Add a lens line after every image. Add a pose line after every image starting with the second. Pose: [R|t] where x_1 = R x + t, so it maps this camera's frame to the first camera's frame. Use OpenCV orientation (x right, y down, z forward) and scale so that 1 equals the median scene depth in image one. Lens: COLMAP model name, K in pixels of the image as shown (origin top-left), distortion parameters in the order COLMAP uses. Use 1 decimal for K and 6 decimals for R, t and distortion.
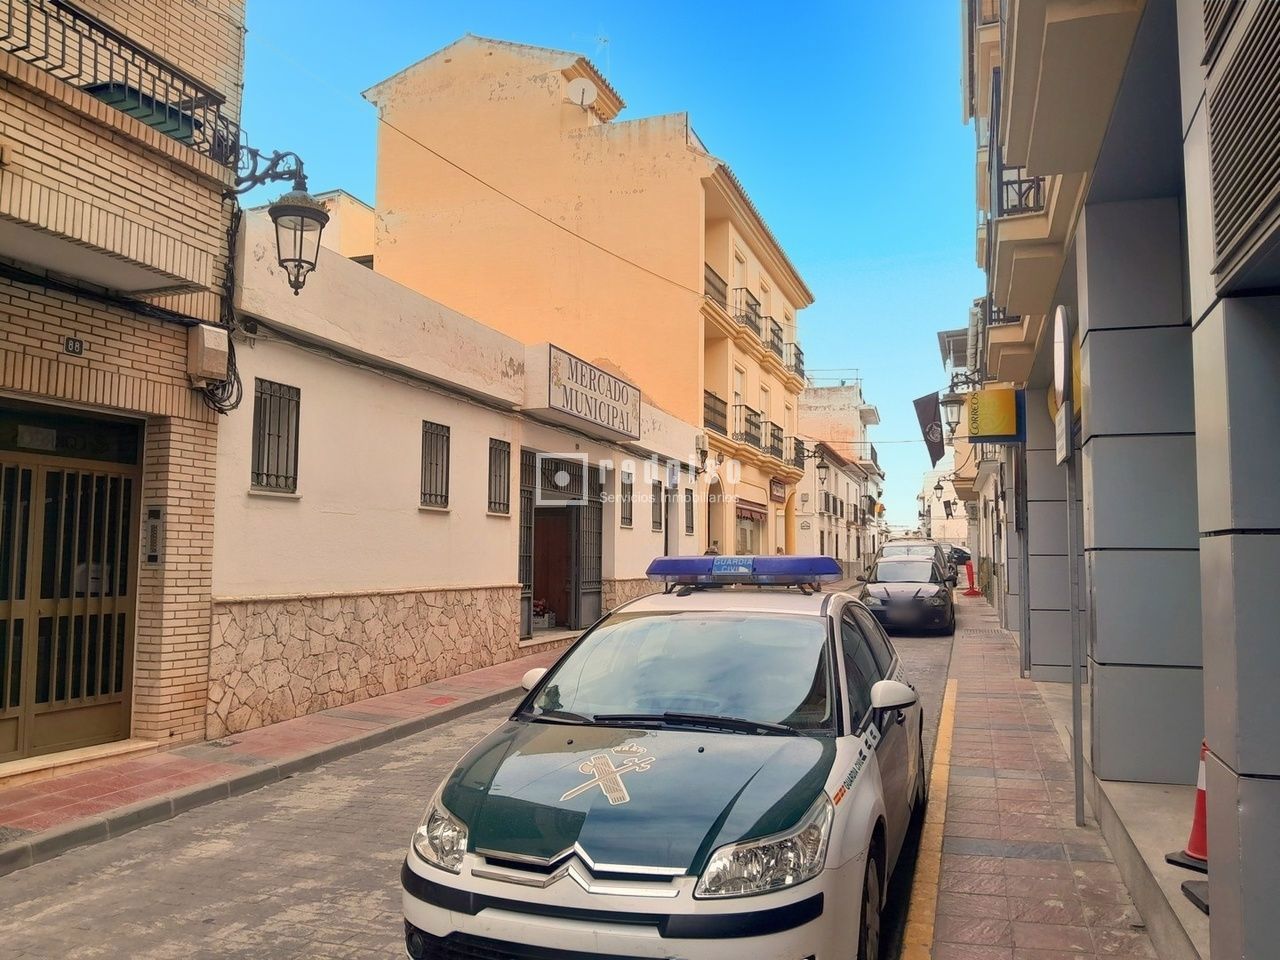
lens RADIAL K [[981.0, 0, 642.2], [0, 981.0, 481.1], [0, 0, 1]] dist [0.051896, -0.098775]
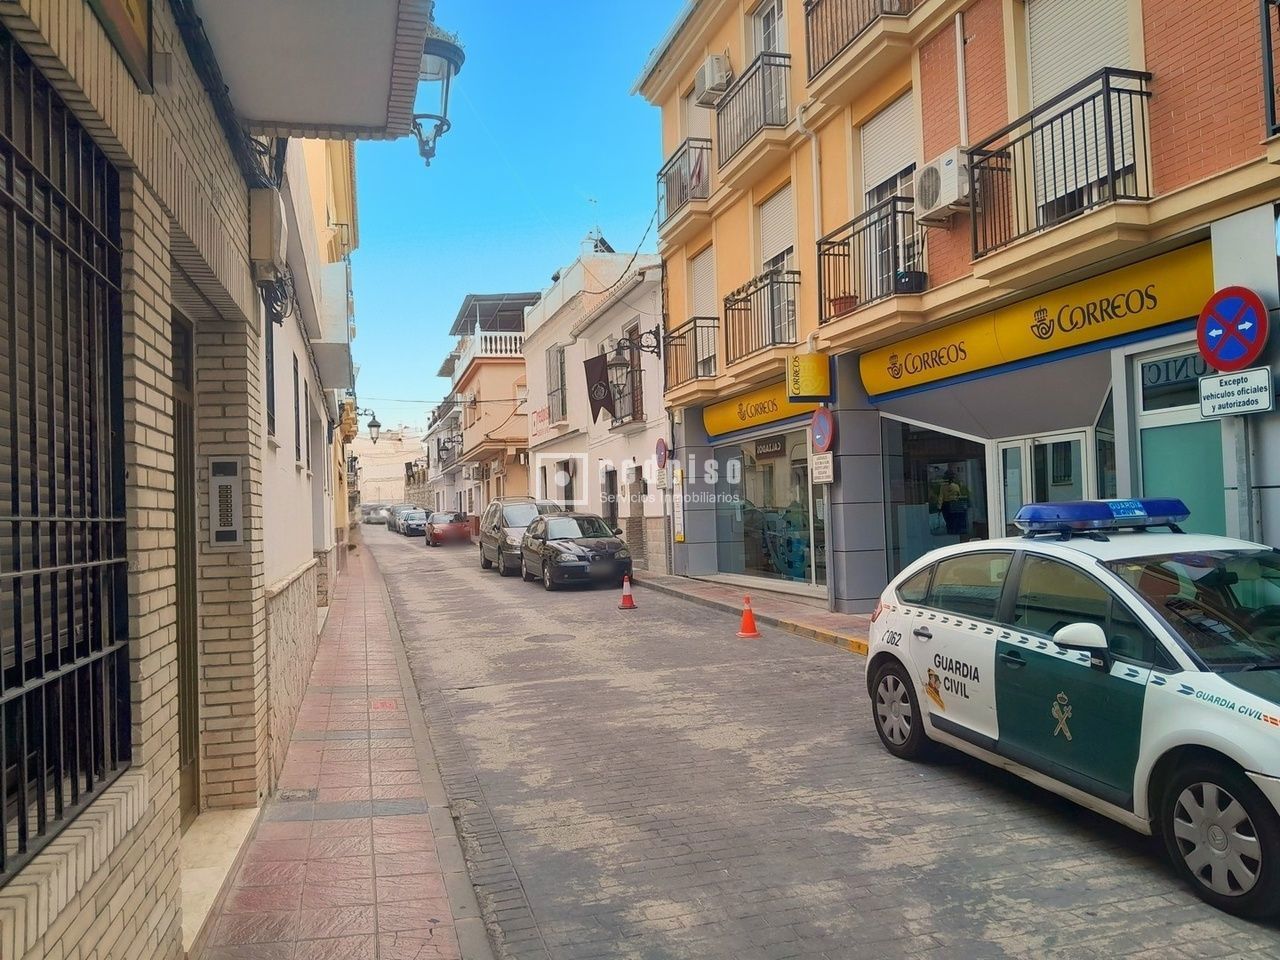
lens RADIAL K [[981.0, 0, 642.3], [0, 981.0, 481.7], [0, 0, 1]] dist [0.051896, -0.098775]
pose [[0.826751, -0.013573, 0.562404, -0.890399], [-0.007222, 0.999370, 0.034735, 0.024687], [-0.562522, -0.032779, 0.826133, 0.425016]]
